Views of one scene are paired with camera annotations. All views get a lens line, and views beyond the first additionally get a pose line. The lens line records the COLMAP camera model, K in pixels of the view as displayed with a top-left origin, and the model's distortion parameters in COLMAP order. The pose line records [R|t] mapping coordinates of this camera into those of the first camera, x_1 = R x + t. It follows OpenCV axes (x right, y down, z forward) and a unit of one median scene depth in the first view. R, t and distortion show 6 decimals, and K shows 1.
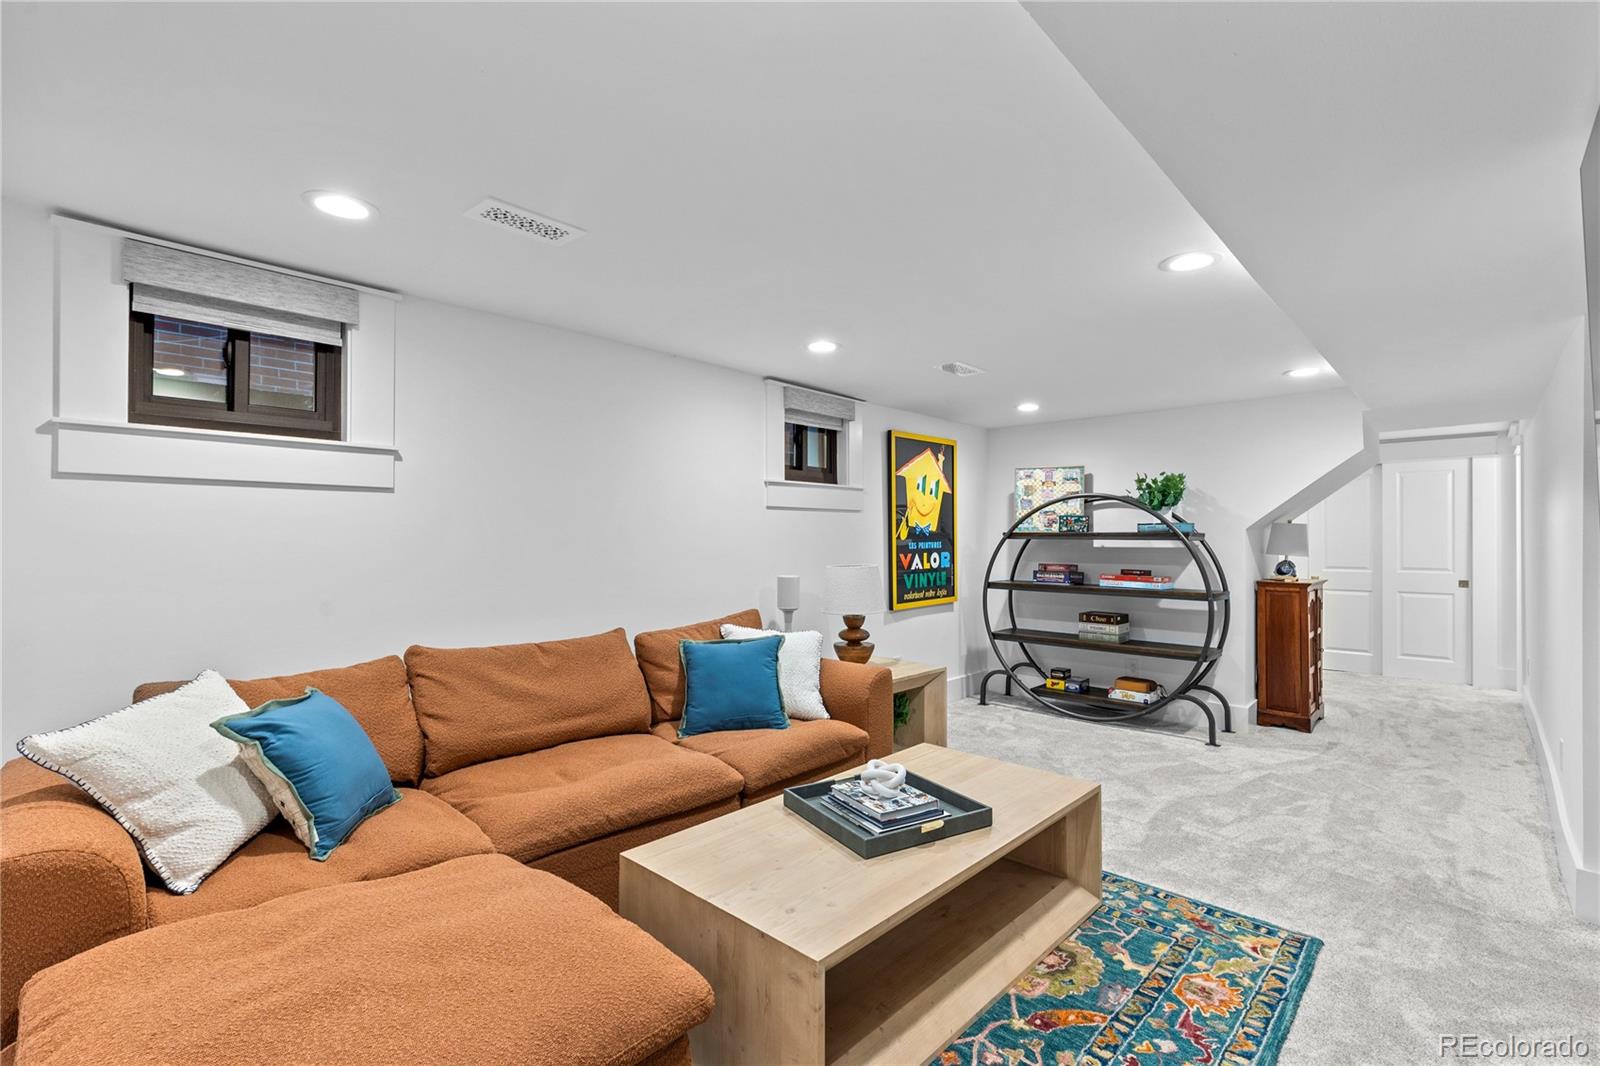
lens RADIAL K [[729.4, 0, 810.8], [0, 729.4, 532.7], [0, 0, 1]] dist [0.004470, -0.001115]
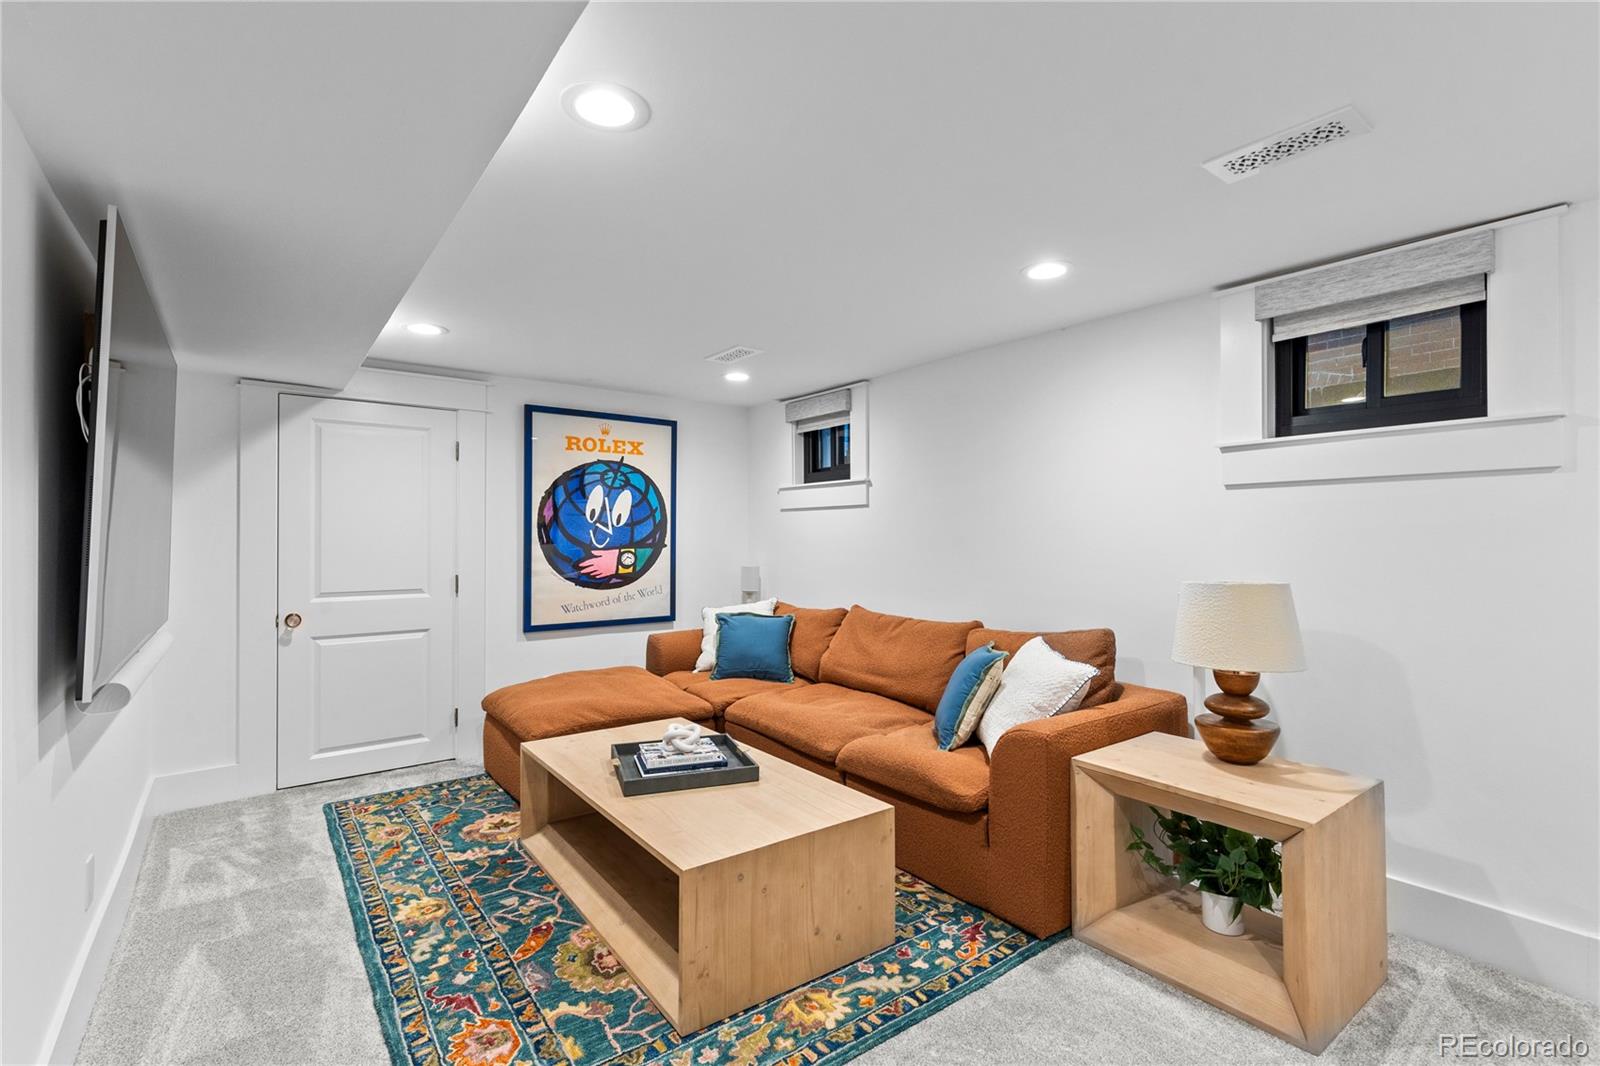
lens RADIAL K [[729.4, 0, 812.2], [0, 729.4, 538.1], [0, 0, 1]] dist [0.004470, -0.001115]
pose [[-0.173743, 0.007333, -0.984764, 1.298680], [0.018801, 0.999815, 0.004128, 0.004490], [0.984612, -0.017797, -0.173849, 1.496669]]
